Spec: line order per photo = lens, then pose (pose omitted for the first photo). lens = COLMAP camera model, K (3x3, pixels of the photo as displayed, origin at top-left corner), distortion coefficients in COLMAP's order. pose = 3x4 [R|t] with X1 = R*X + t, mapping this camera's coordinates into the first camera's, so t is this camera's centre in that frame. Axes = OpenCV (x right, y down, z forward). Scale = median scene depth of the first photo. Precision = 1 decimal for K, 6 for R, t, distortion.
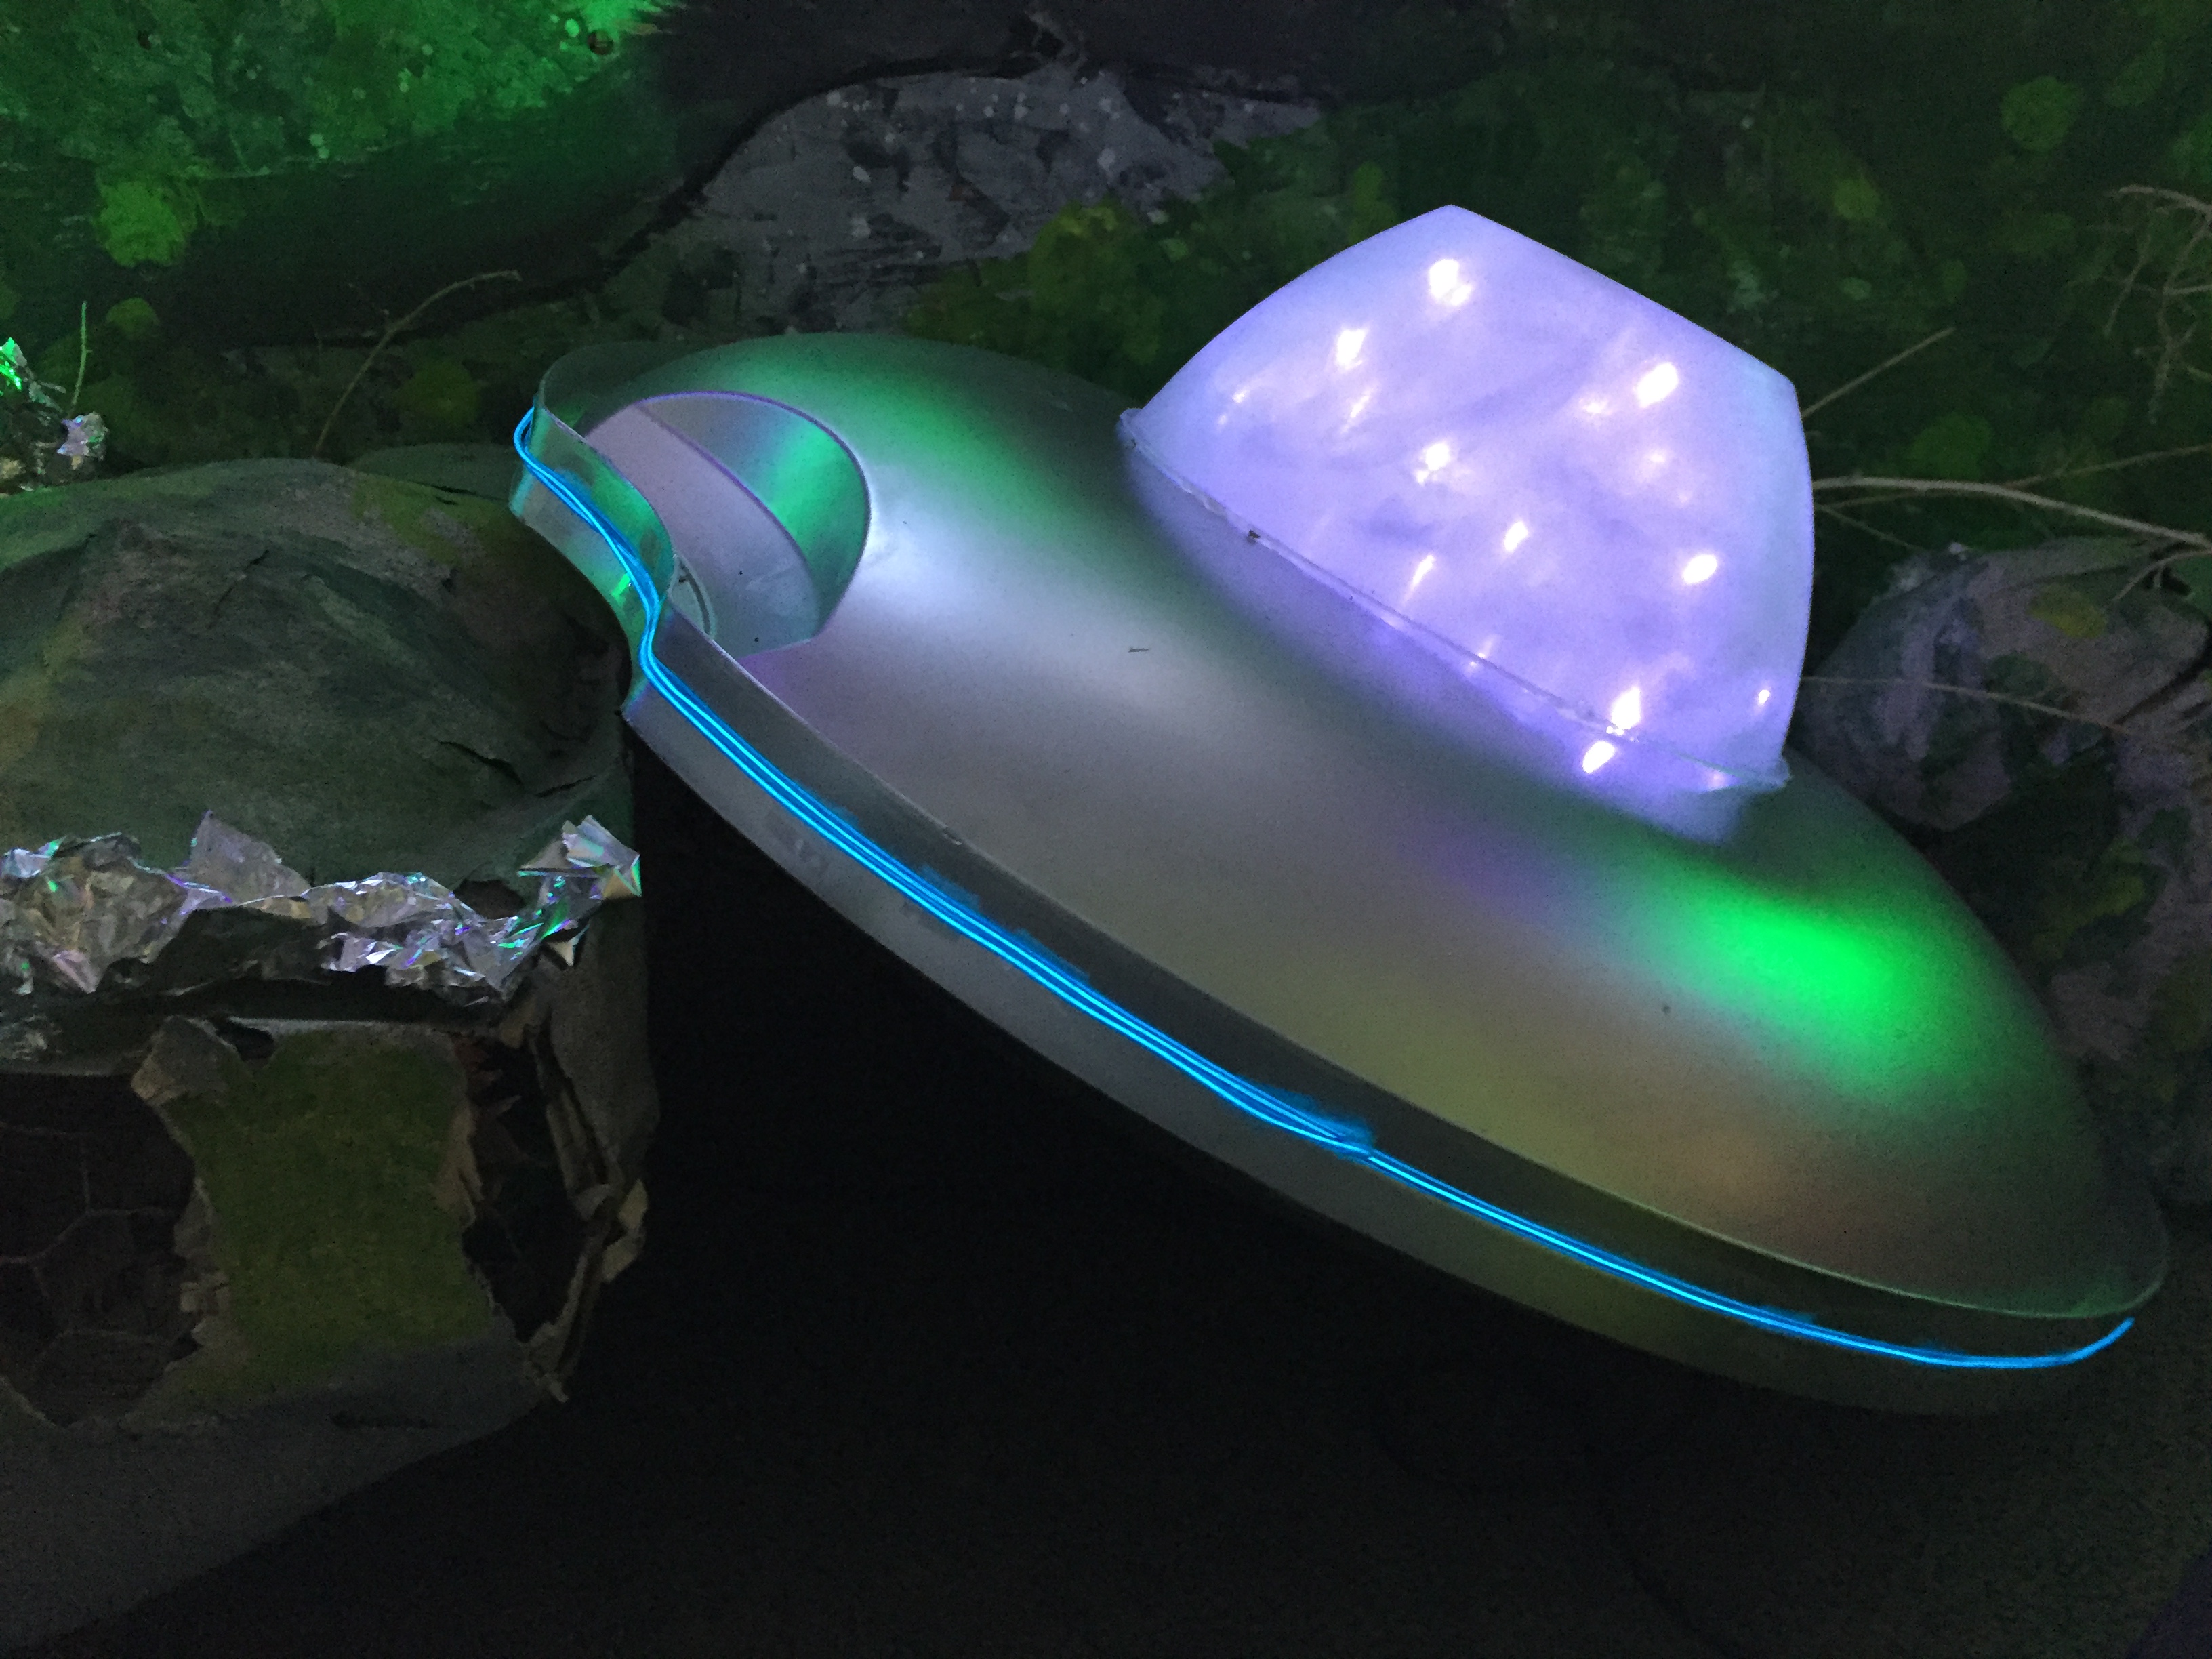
lens RADIAL K [[1918.9, 0, 1106.0], [0, 1918.9, 829.5], [0, 0, 1]] dist [0.095642, -0.150152]
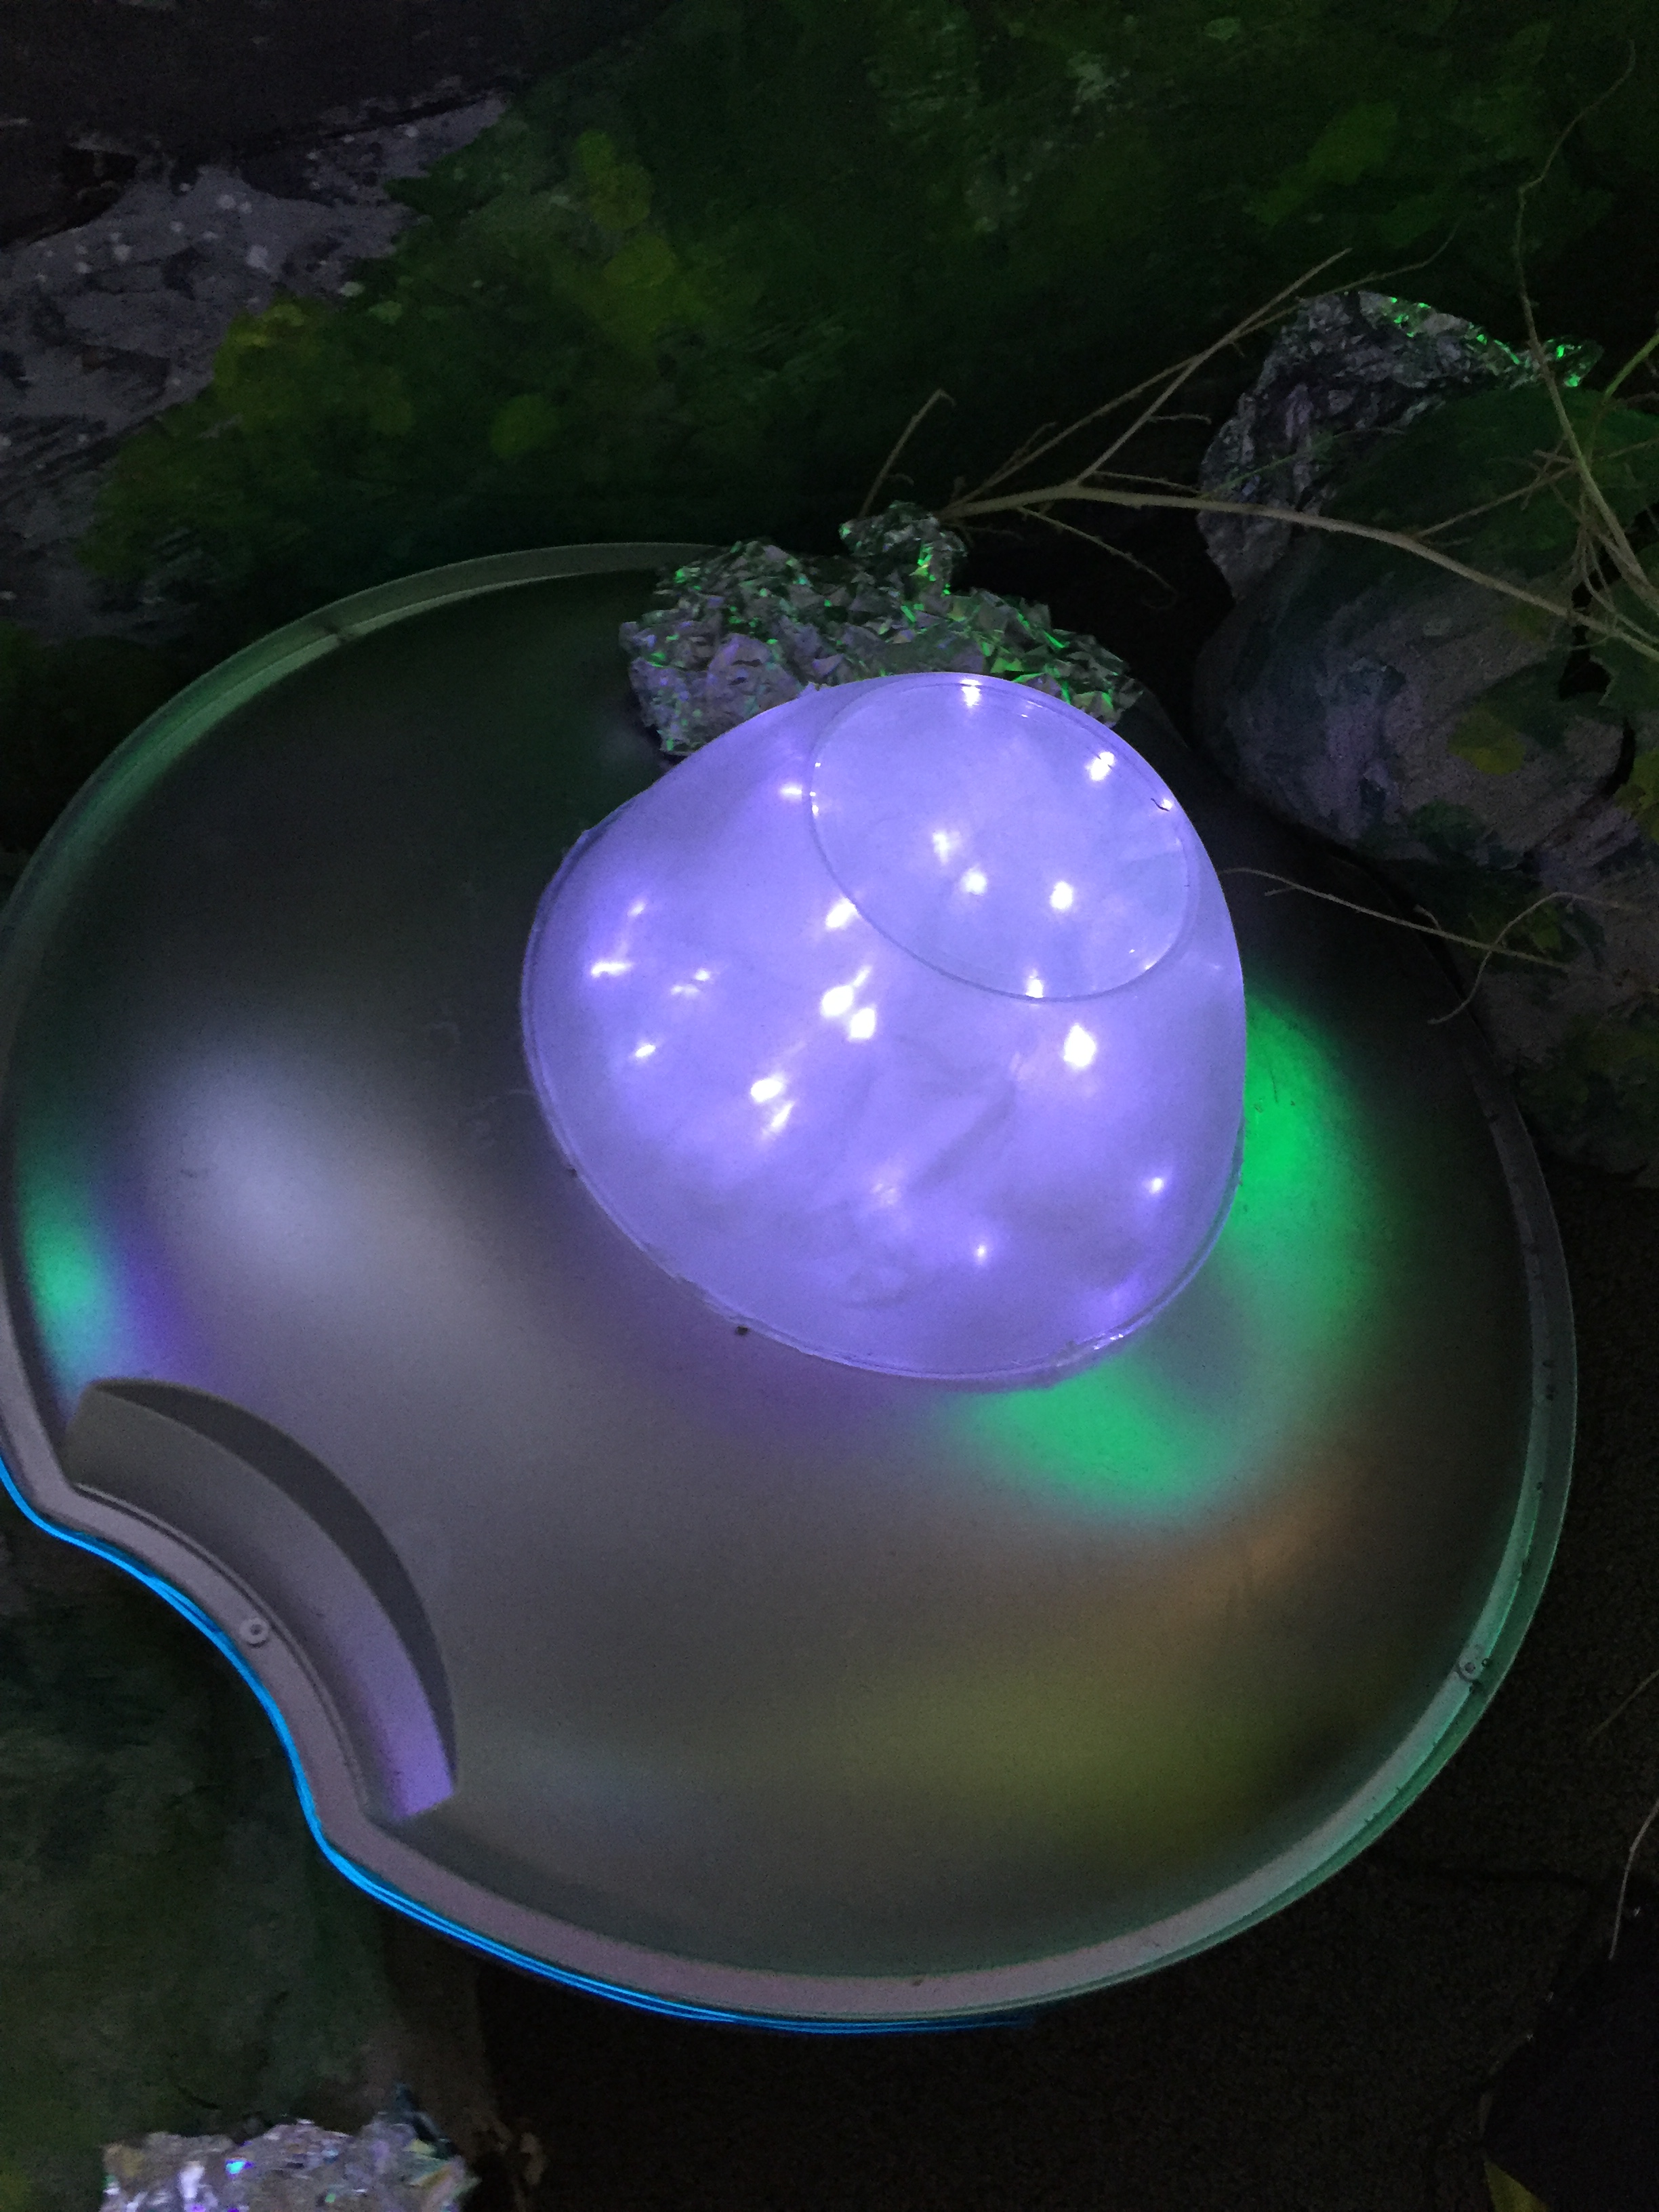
lens RADIAL K [[1918.9, 0, 829.5], [0, 1918.9, 1106.0], [0, 0, 1]] dist [0.095642, -0.150152]
pose [[0.942428, -0.333943, -0.017625, 0.112570], [0.256422, 0.687814, 0.679087, -0.577754], [-0.214654, -0.644511, 0.733846, 0.194199]]
